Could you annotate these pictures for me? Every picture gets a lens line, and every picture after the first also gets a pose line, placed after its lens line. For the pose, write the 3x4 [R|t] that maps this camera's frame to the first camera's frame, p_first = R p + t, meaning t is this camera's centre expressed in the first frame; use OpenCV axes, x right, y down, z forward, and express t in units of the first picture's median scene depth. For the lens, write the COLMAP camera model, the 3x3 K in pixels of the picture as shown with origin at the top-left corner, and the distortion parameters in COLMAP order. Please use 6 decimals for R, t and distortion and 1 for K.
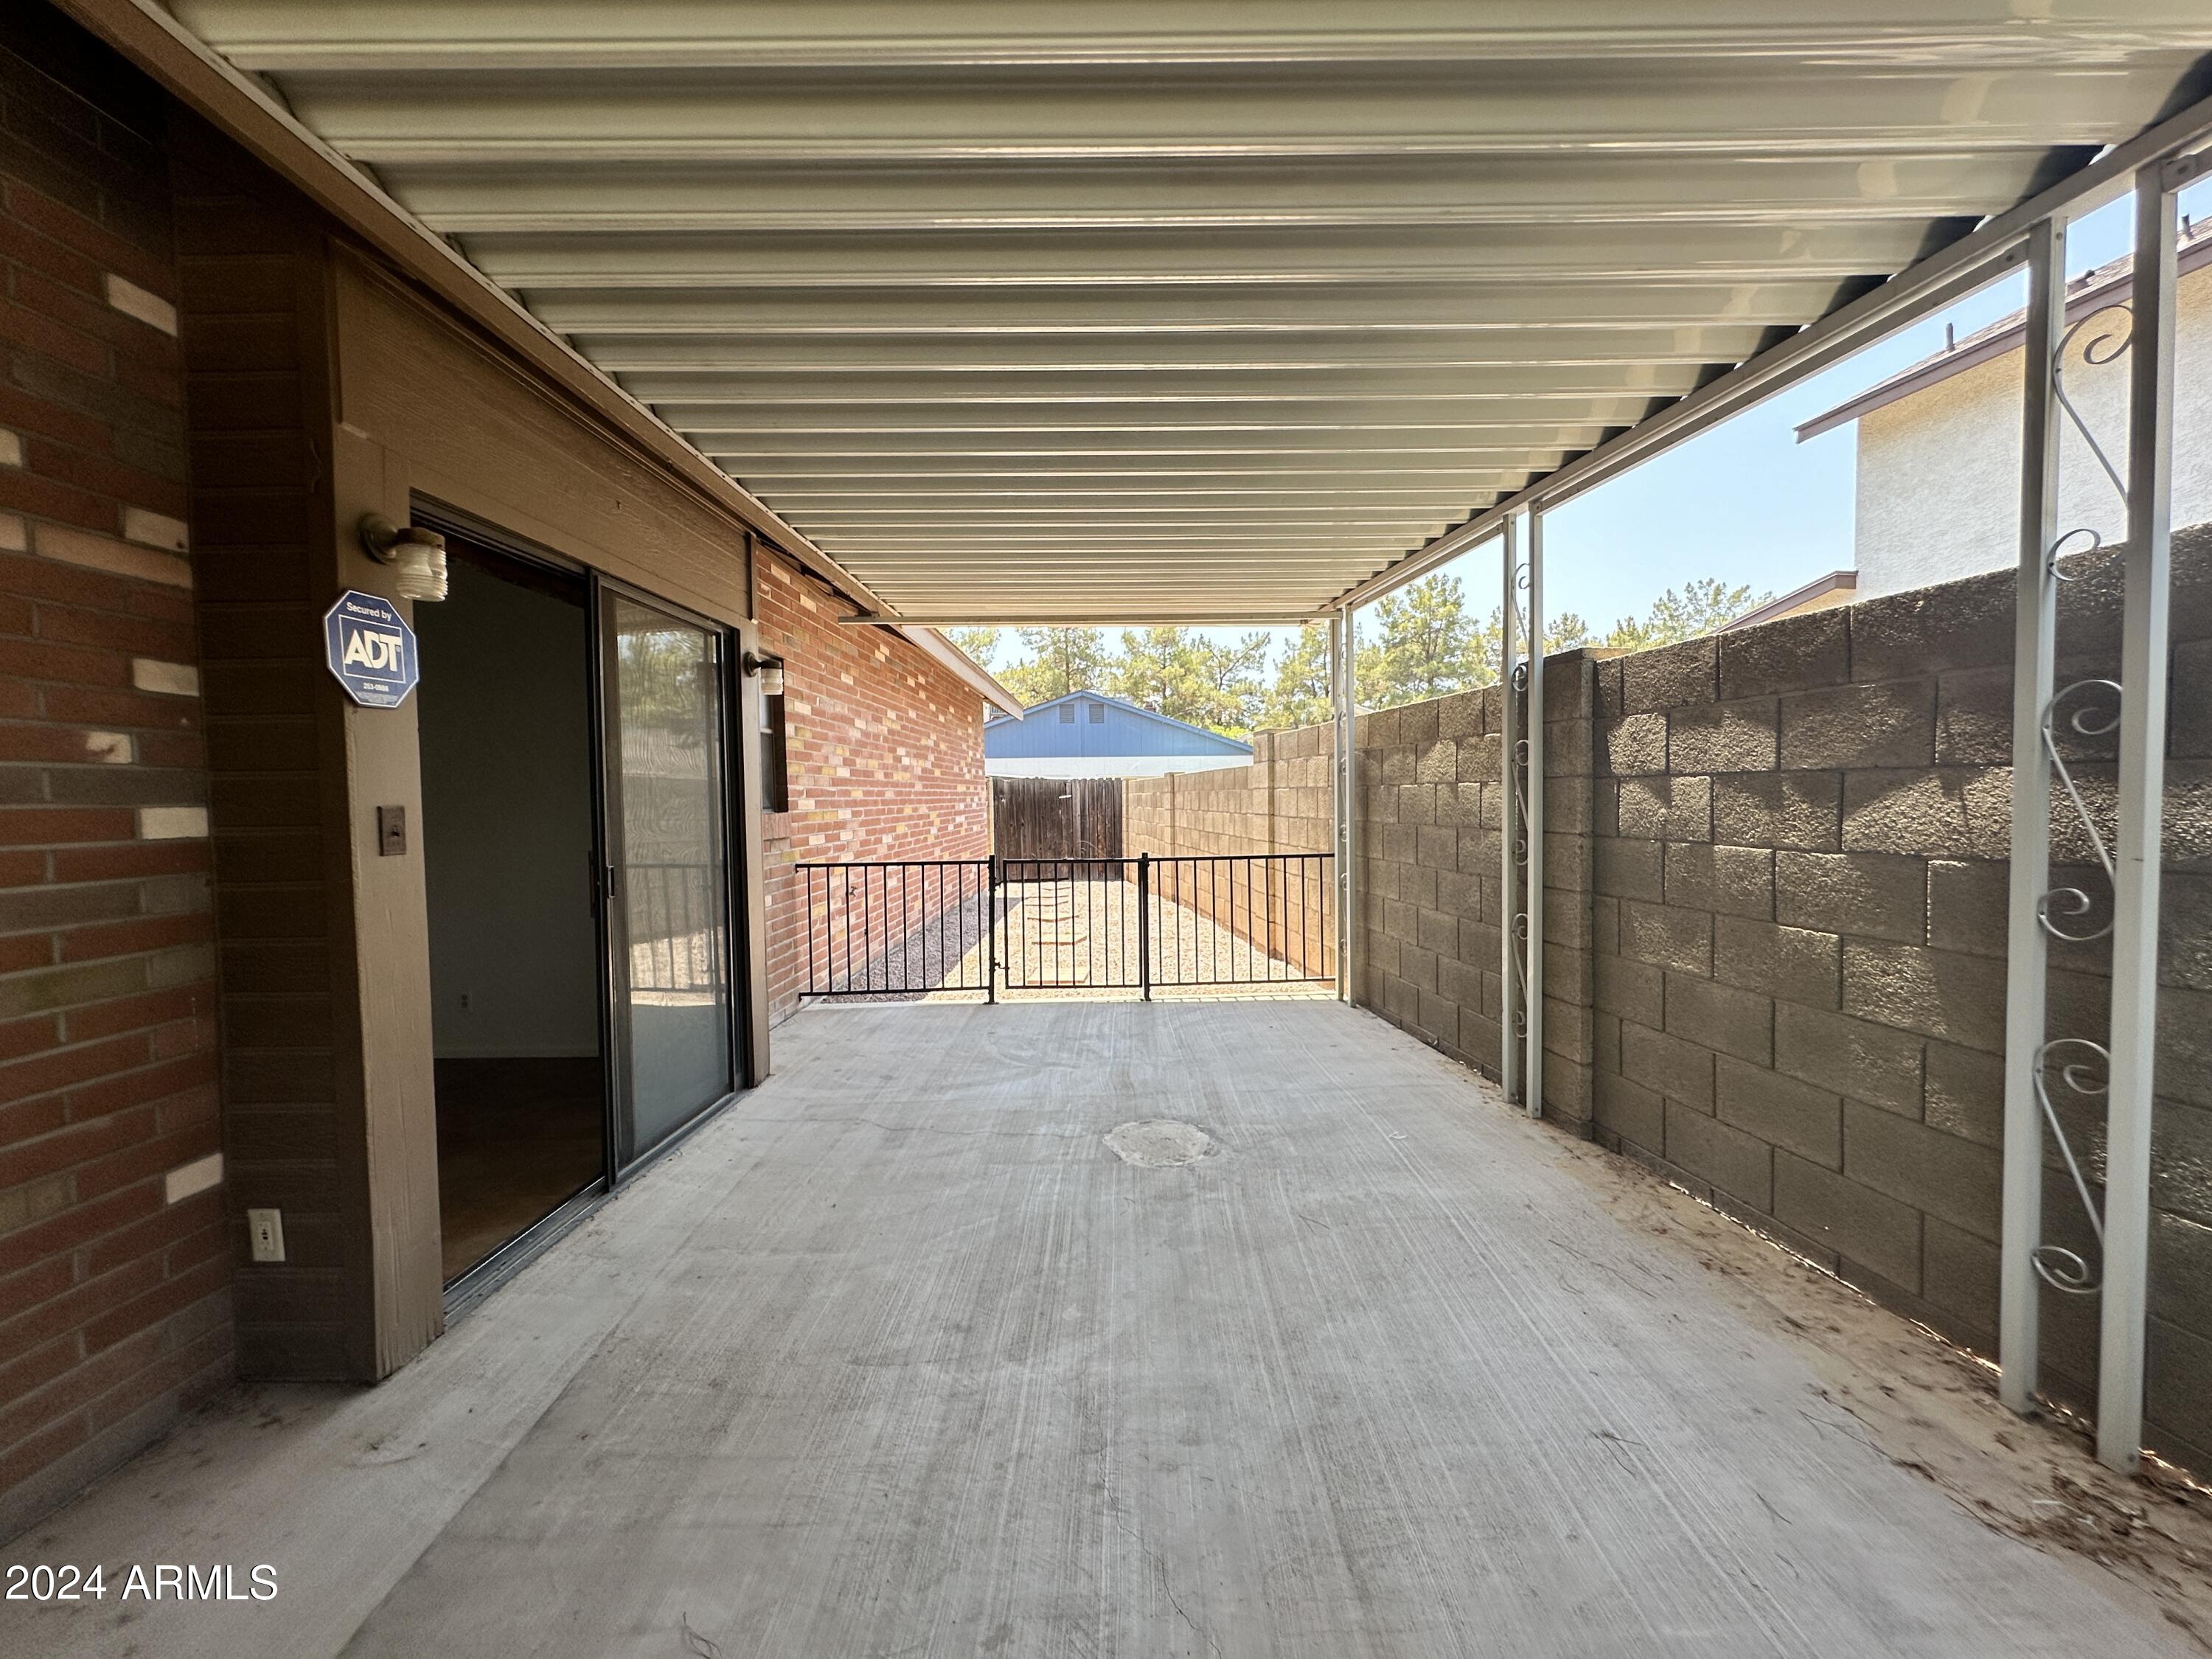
lens RADIAL K [[894.7, 0, 1106.0], [0, 894.7, 829.5], [0, 0, 1]] dist [-0.001515, -0.000067]
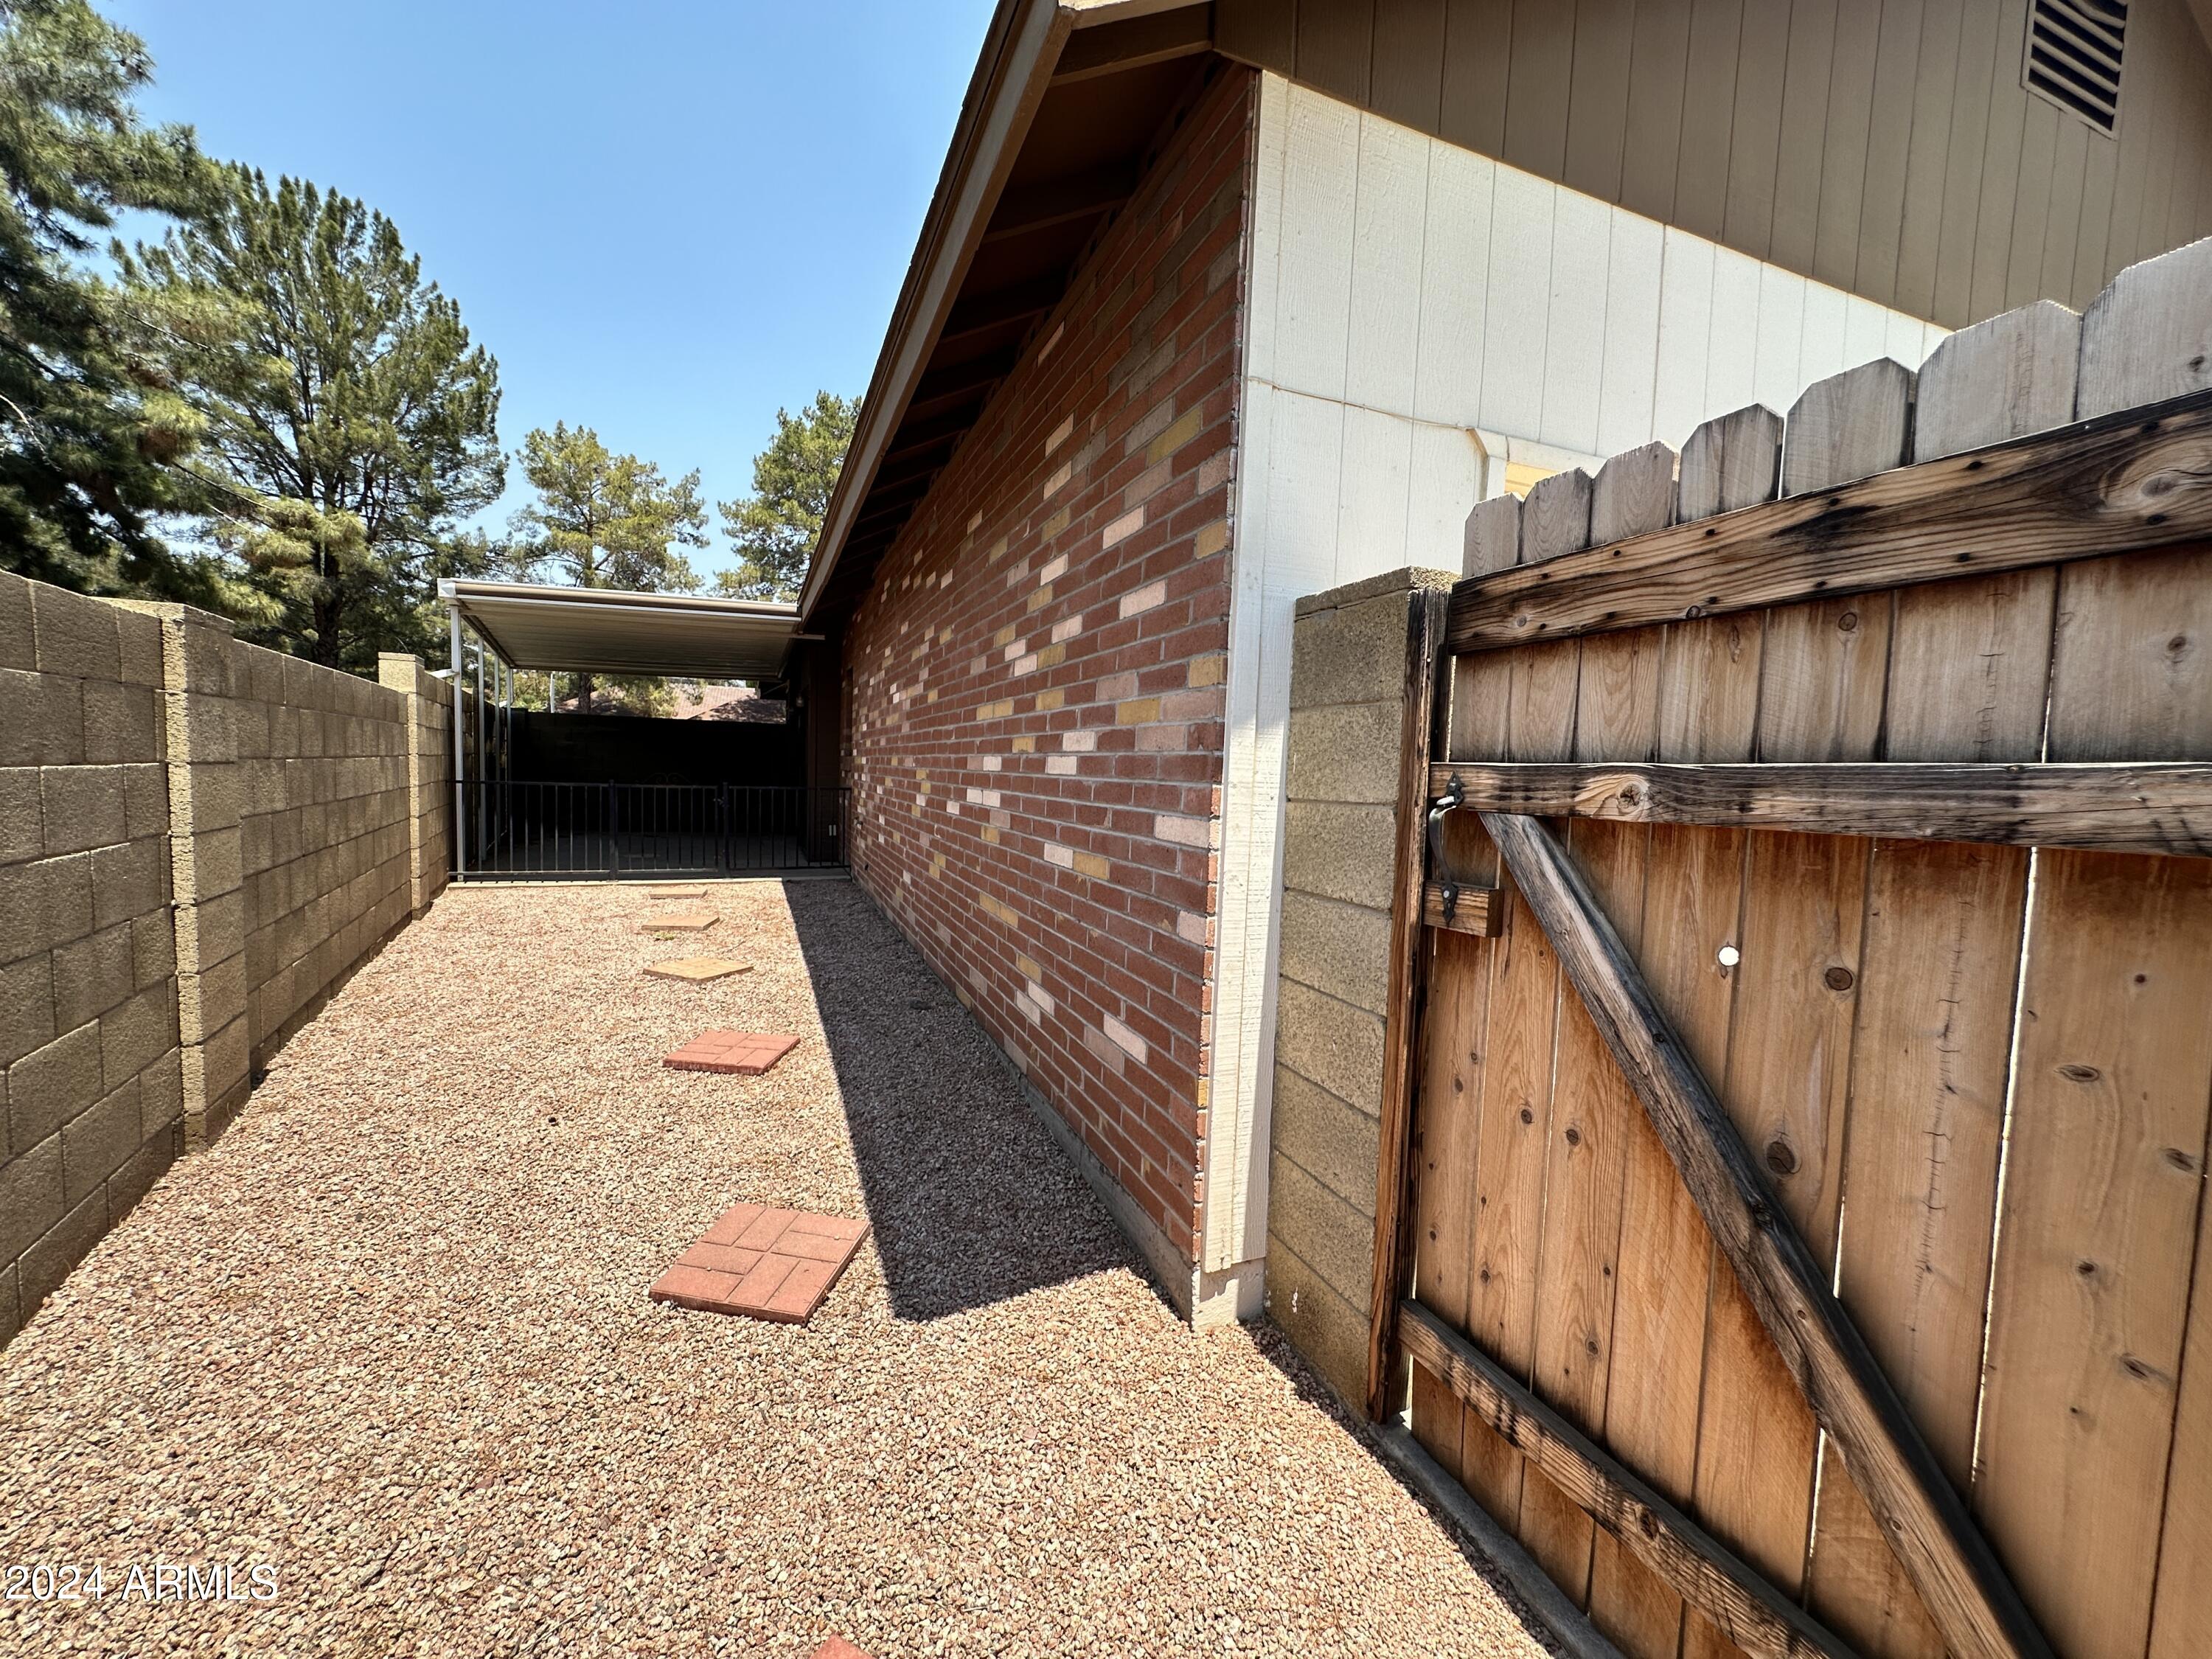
lens RADIAL K [[894.7, 0, 1106.0], [0, 894.7, 829.5], [0, 0, 1]] dist [-0.001515, -0.000067]
pose [[-0.922051, 0.014587, -0.386793, -0.079294], [-0.029923, 0.993613, 0.108802, -0.047830], [0.385910, 0.111895, -0.915725, 1.615561]]
